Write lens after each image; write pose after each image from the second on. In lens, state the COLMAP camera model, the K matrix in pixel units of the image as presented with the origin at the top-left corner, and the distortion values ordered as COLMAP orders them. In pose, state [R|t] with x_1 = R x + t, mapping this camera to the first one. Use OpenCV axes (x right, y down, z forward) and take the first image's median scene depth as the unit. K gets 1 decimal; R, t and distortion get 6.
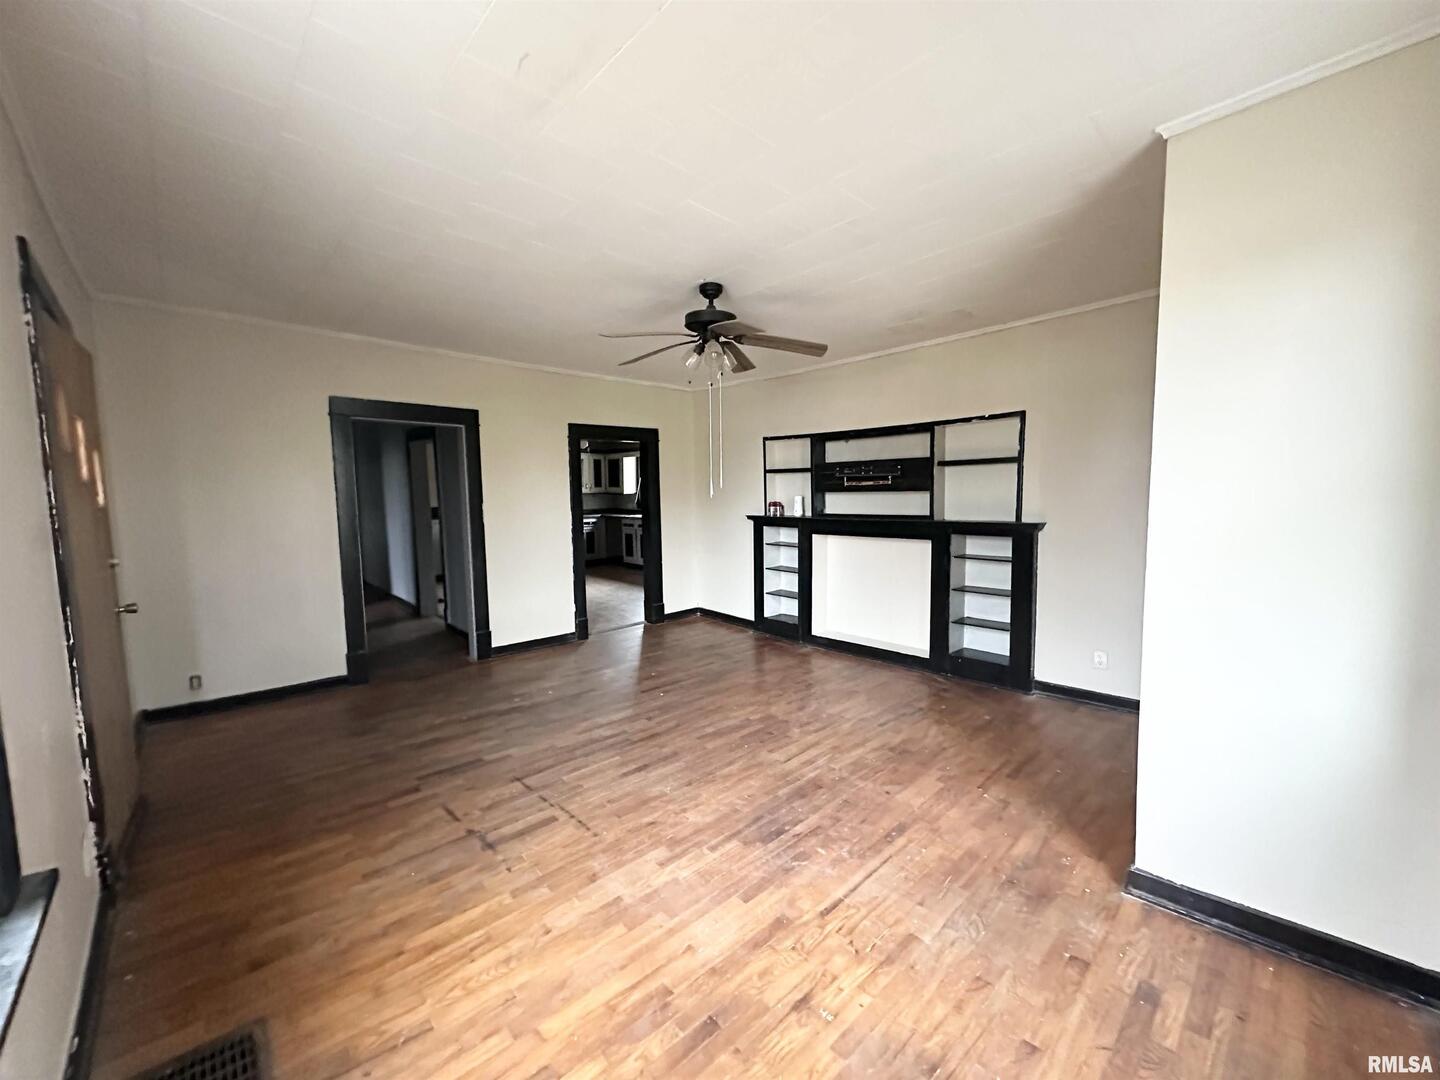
lens RADIAL K [[572.8, 0, 725.5], [0, 572.8, 543.1], [0, 0, 1]] dist [-0.002127, 0.002090]
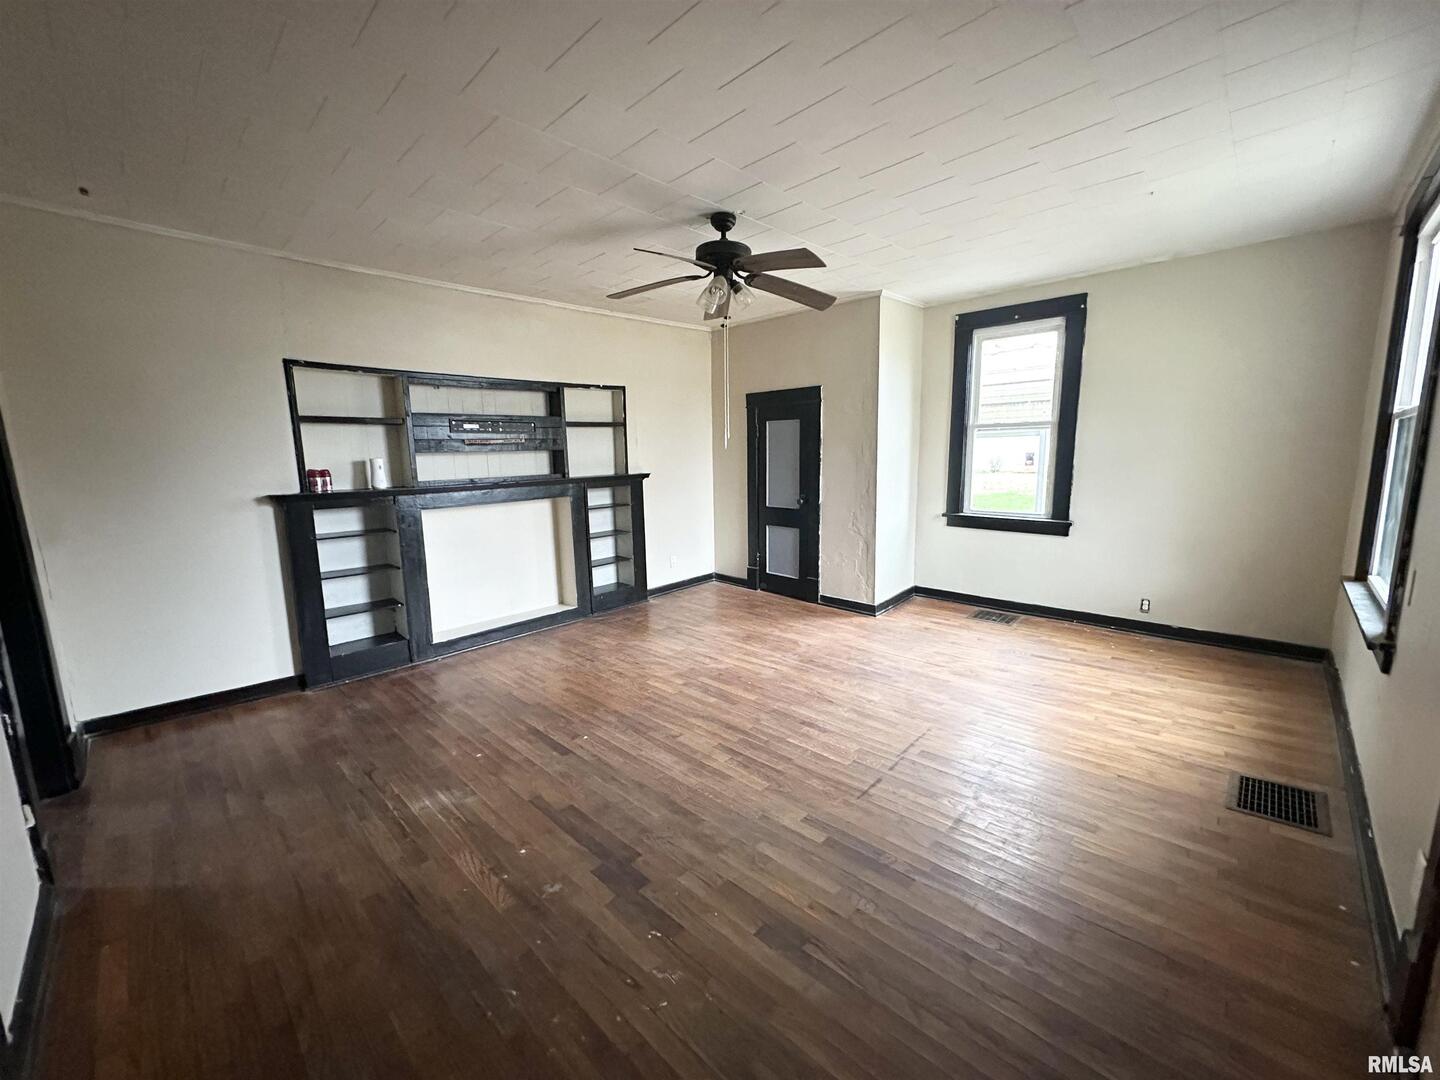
lens RADIAL K [[572.8, 0, 720.2], [0, 572.8, 538.2], [0, 0, 1]] dist [-0.002127, 0.002090]
pose [[-0.041812, -0.141585, 0.989043, -0.919795], [0.111045, 0.983117, 0.145431, -0.068158], [-0.992935, 0.115909, -0.025384, 0.985544]]
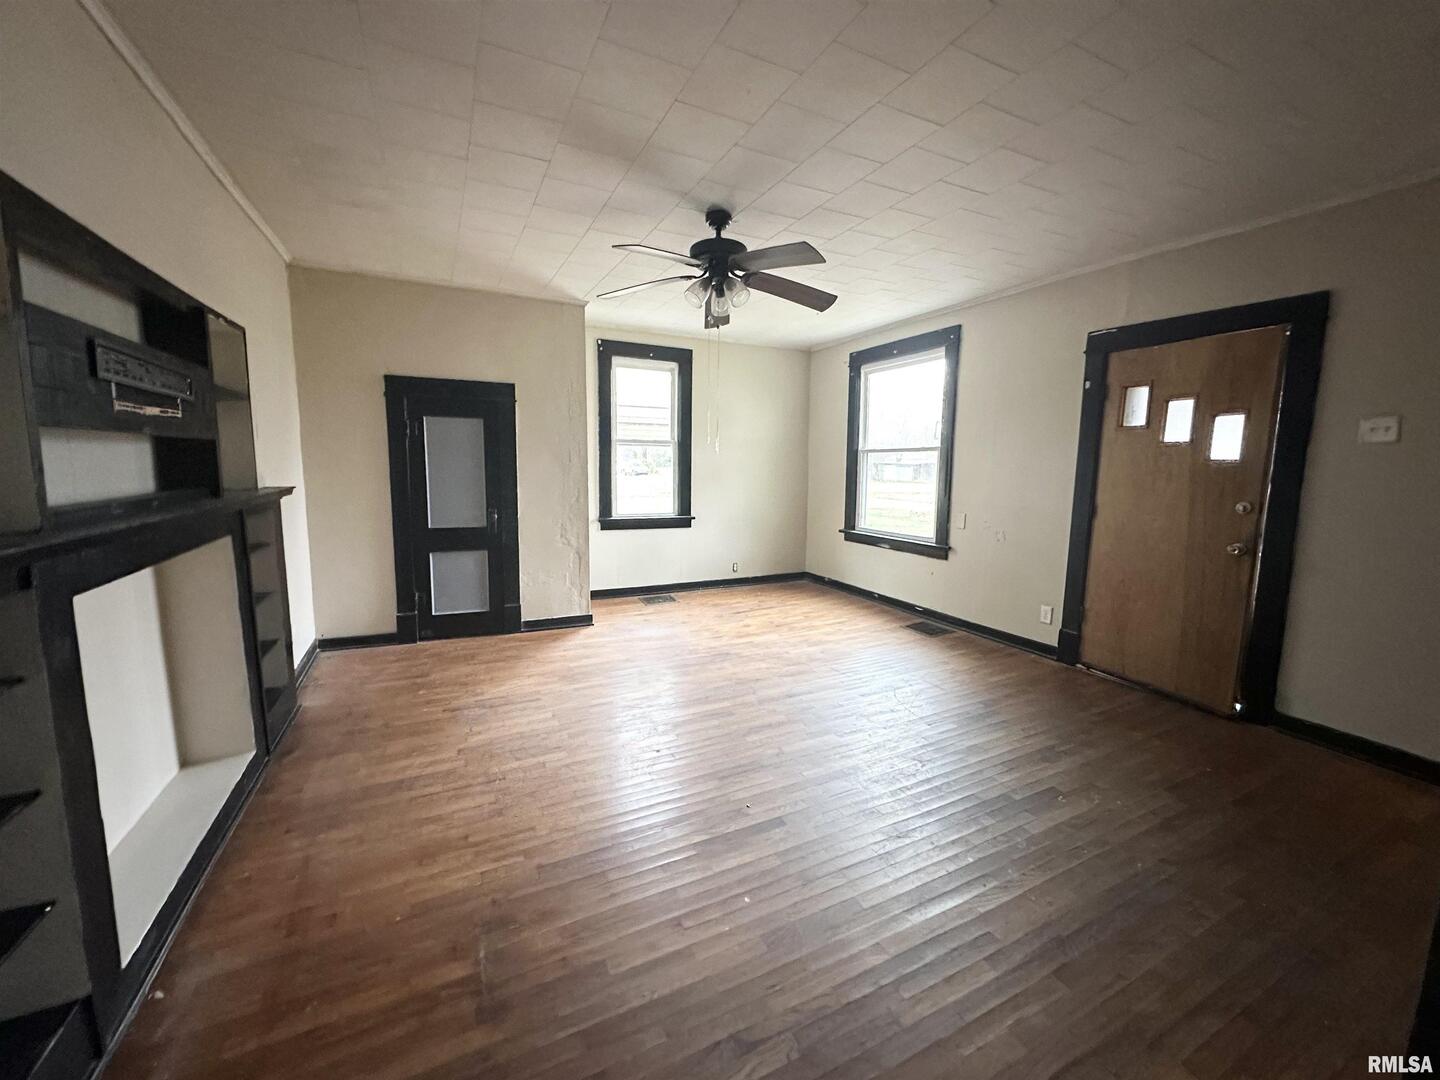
lens RADIAL K [[572.8, 0, 724.2], [0, 572.8, 535.7], [0, 0, 1]] dist [-0.002127, 0.002090]
pose [[-0.955445, -0.040646, 0.292358, -0.287593], [0.022718, 0.977409, 0.210131, -0.134175], [-0.294294, 0.207410, -0.932937, 1.756722]]
